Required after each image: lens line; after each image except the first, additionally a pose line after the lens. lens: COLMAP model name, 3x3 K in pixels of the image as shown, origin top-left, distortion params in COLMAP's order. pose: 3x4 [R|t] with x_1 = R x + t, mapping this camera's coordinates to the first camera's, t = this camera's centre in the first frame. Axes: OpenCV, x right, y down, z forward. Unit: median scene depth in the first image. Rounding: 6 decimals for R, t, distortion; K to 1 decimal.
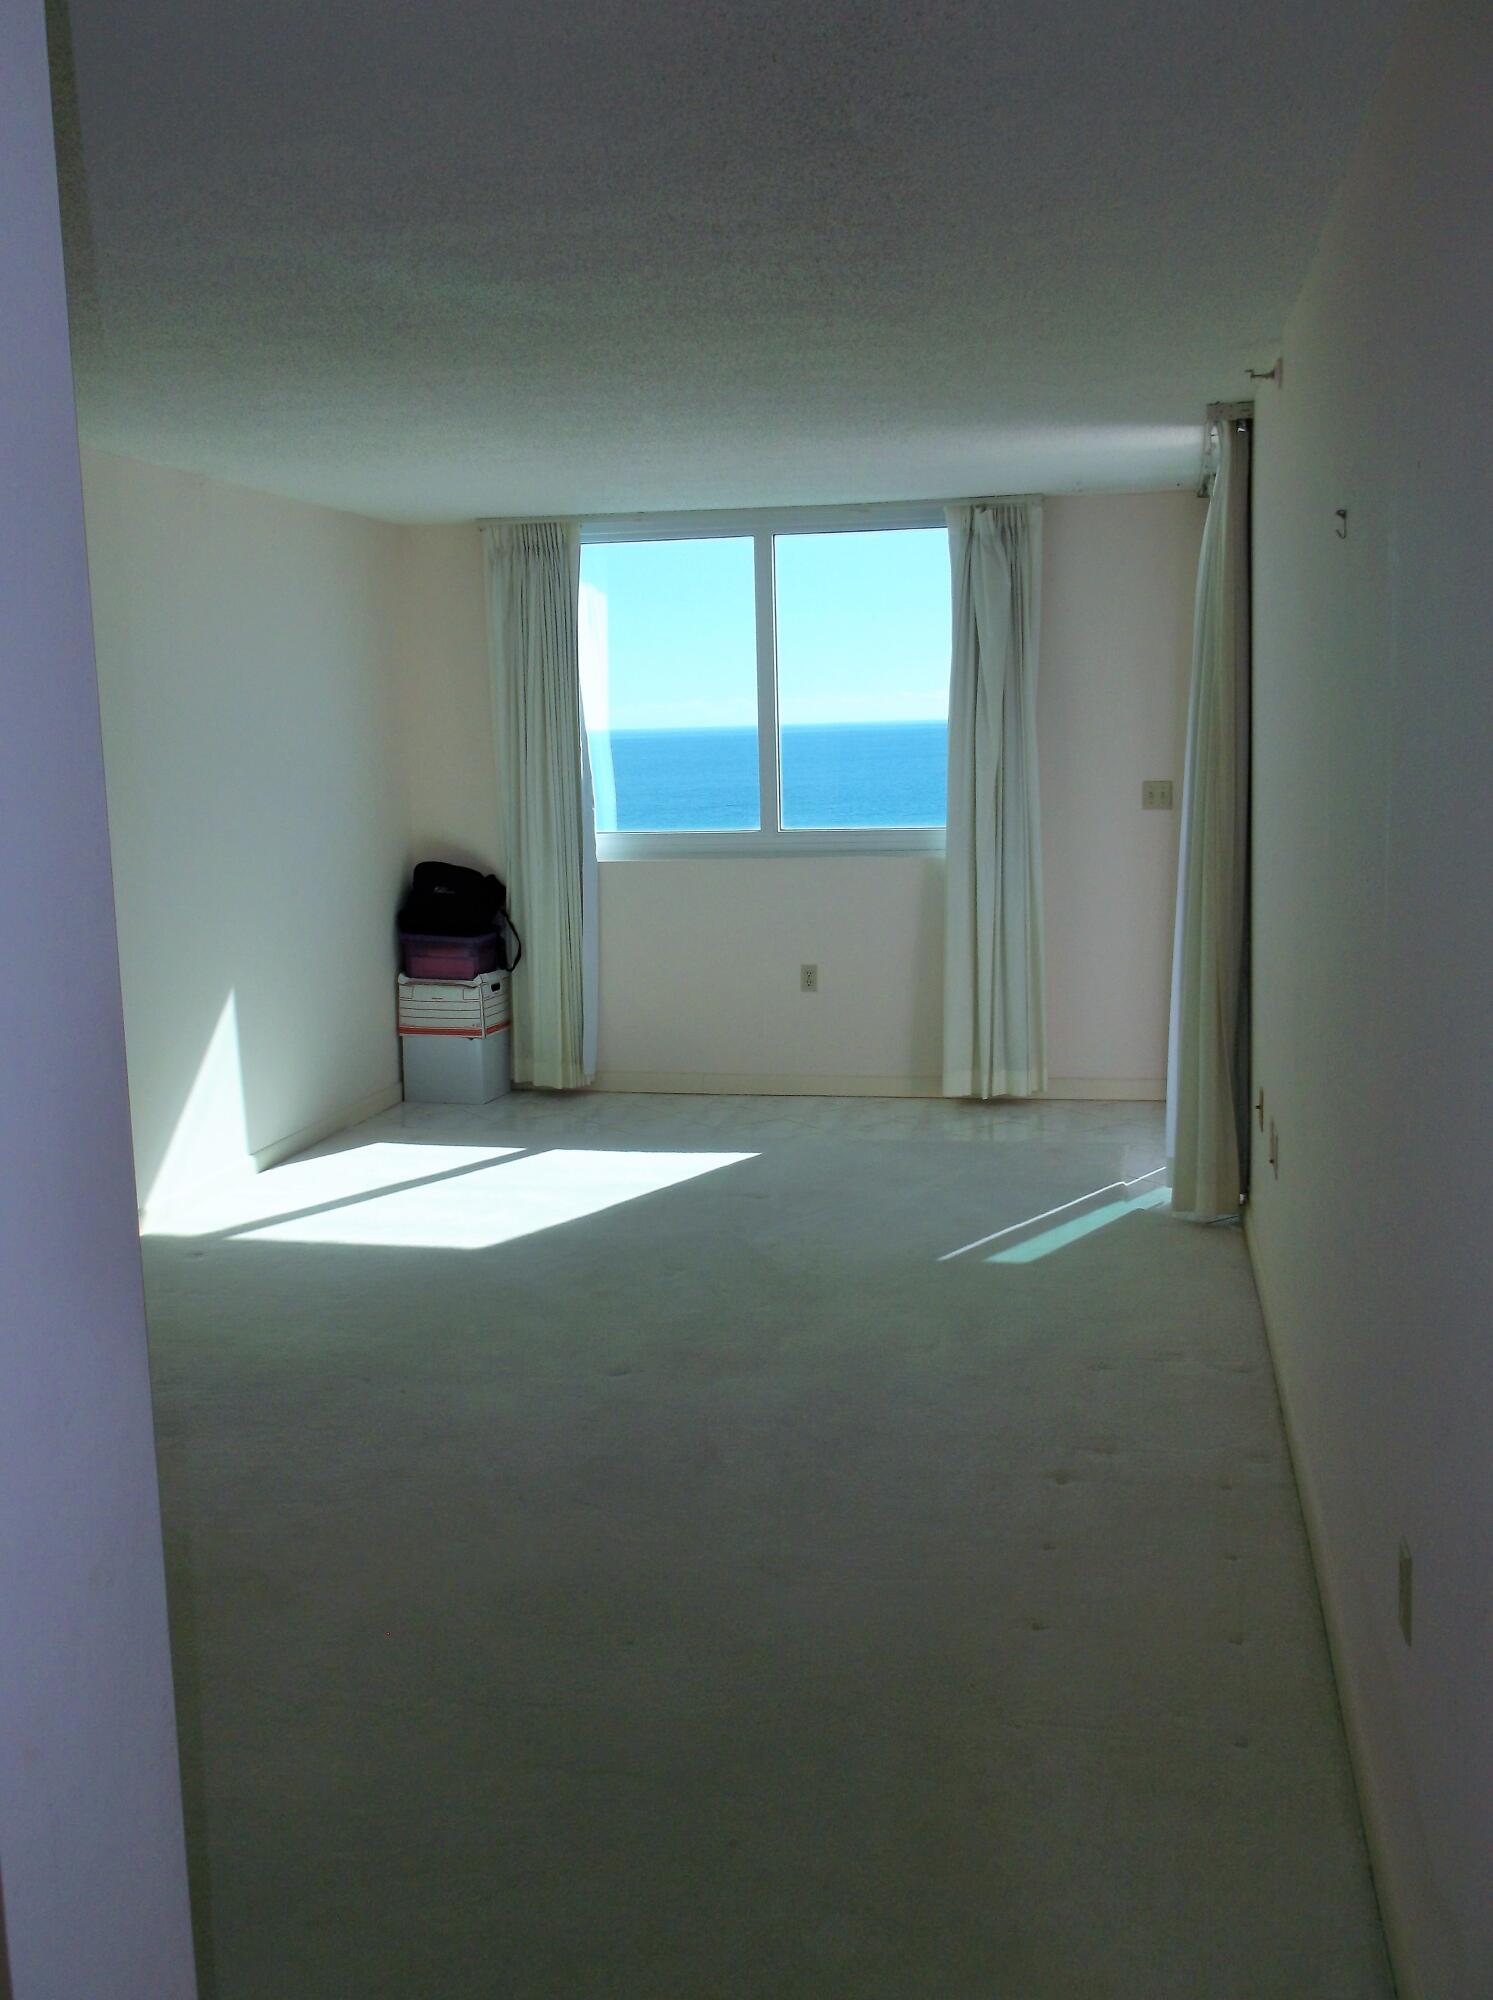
lens RADIAL K [[1964.6, 0, 746.5], [0, 1964.6, 1000.0], [0, 0, 1]] dist [0.019963, 0.004076]
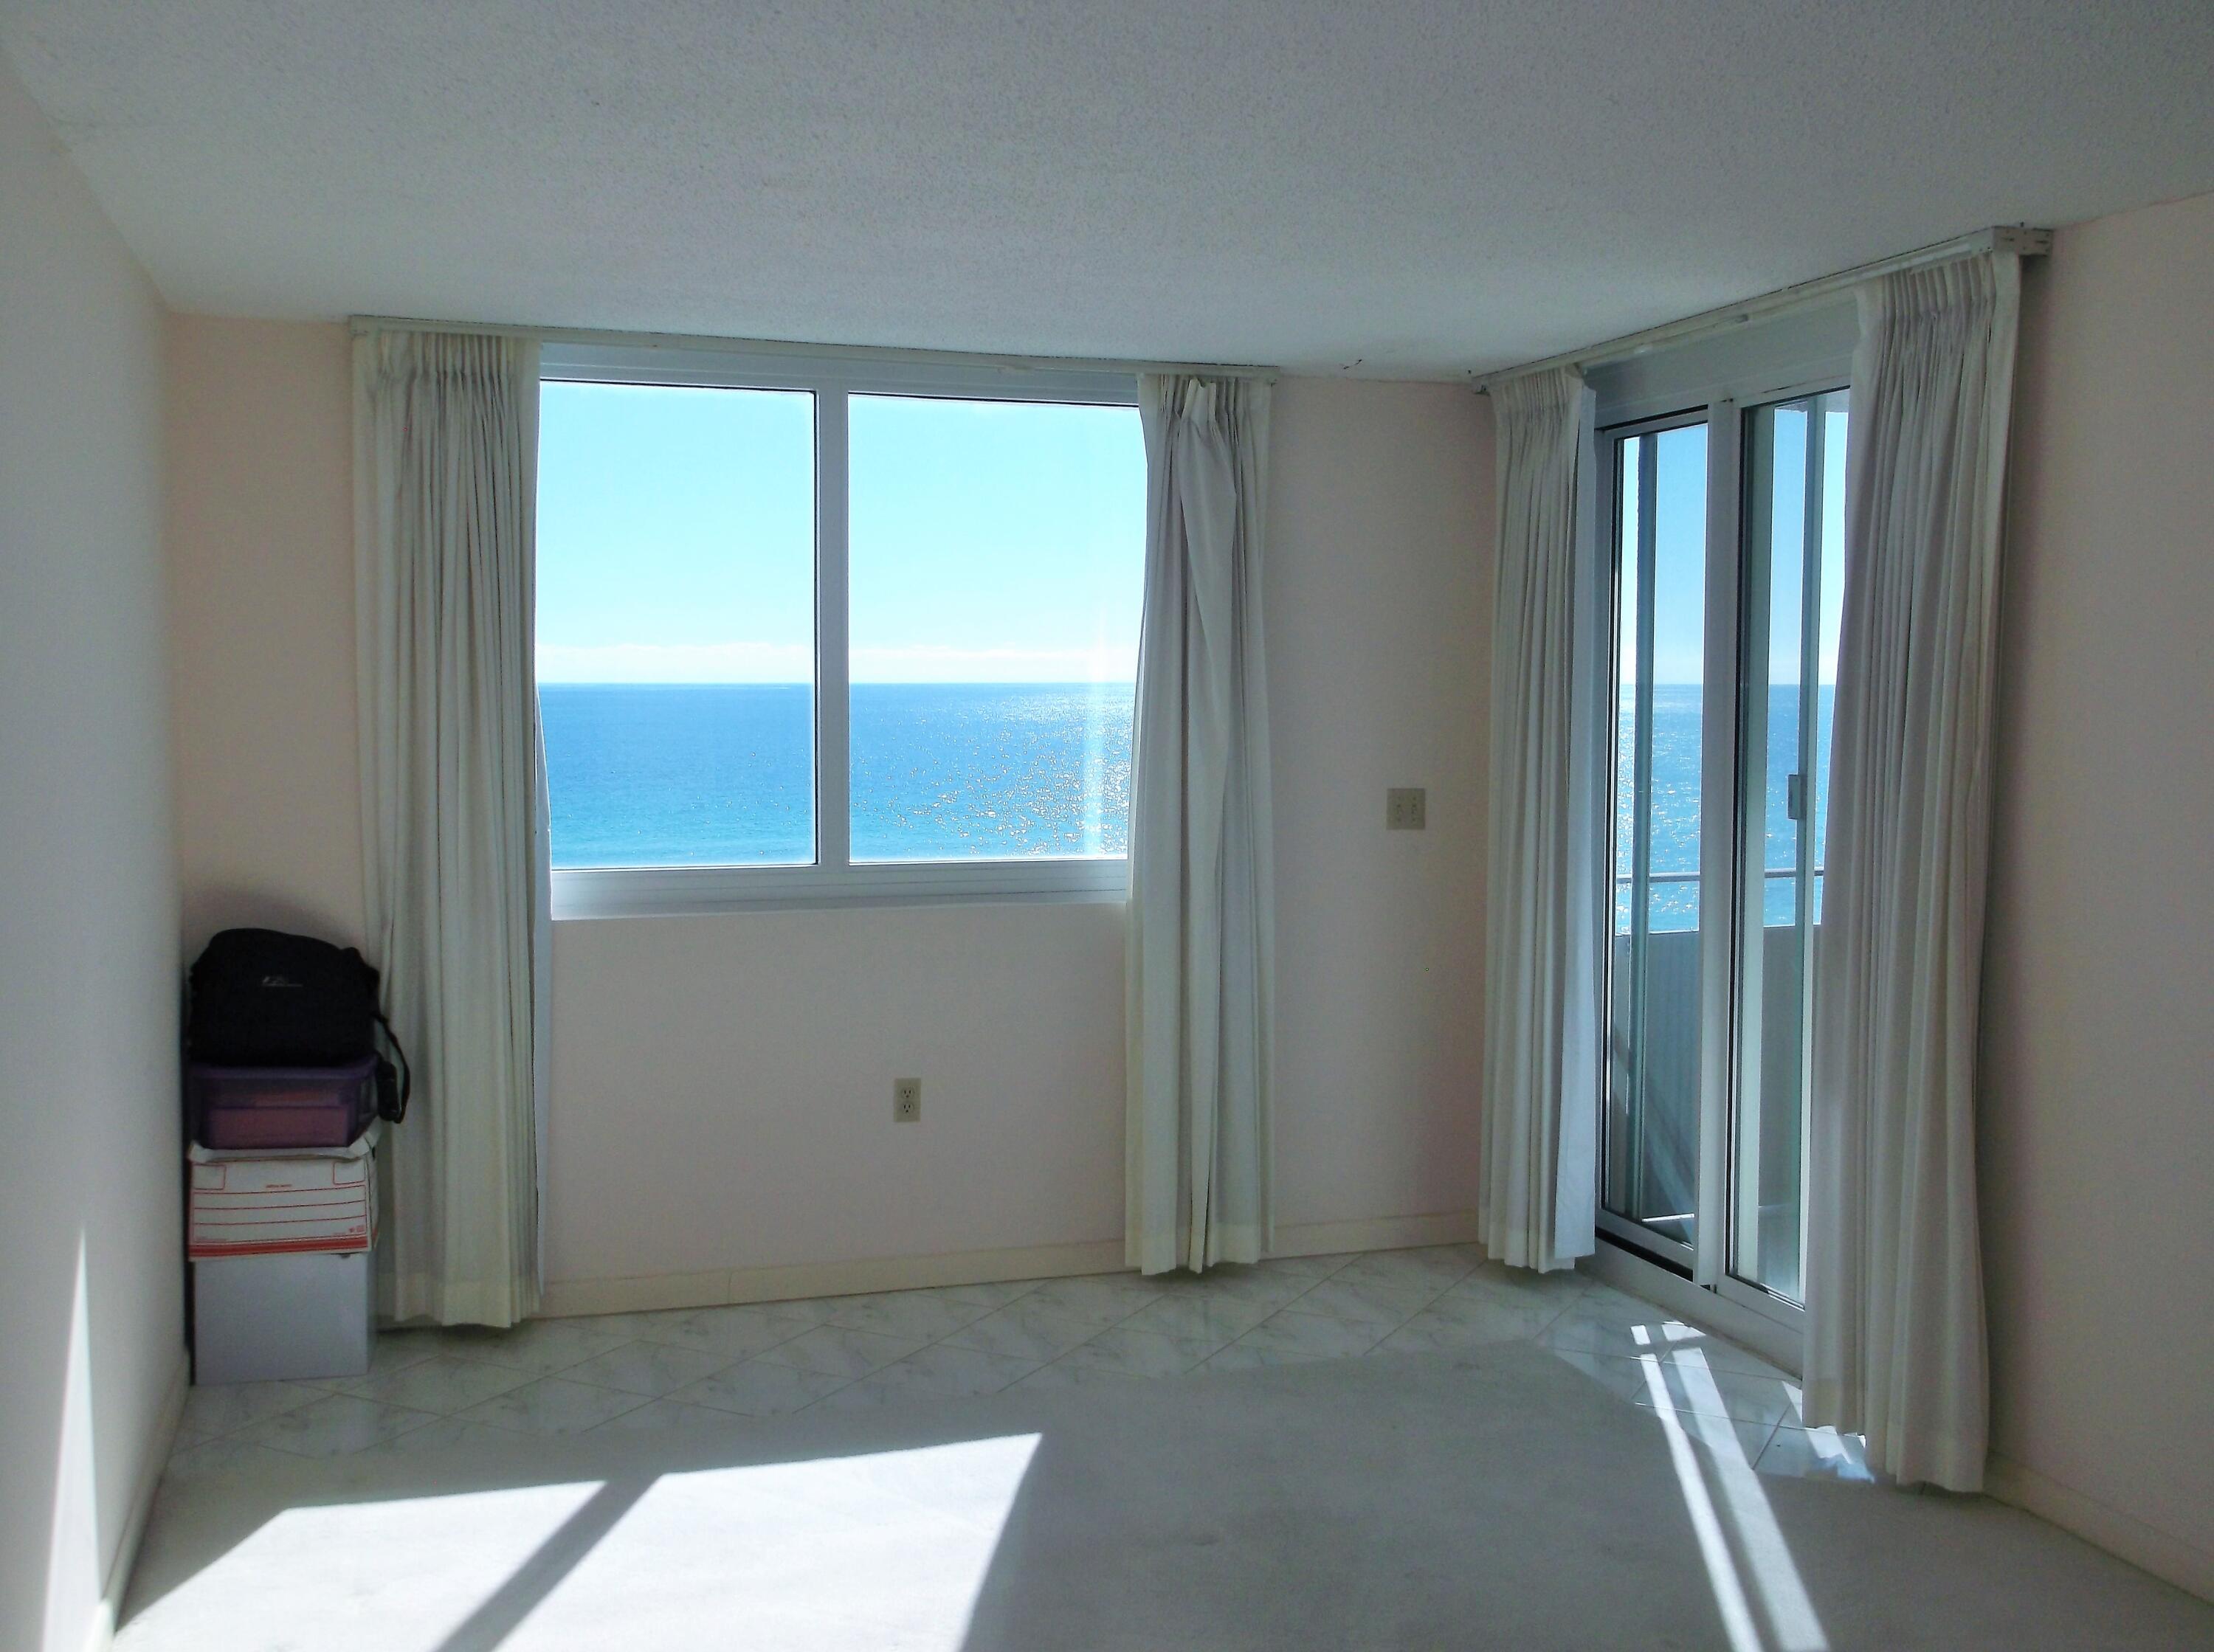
lens RADIAL K [[2139.5, 0, 1107.0], [0, 2139.5, 826.0], [0, 0, 1]] dist [-0.009598, 0.014222]
pose [[0.869026, -0.005392, 0.494737, -0.249897], [0.044373, 0.996761, -0.067078, -0.049762], [-0.492773, 0.080246, 0.866450, 0.378930]]
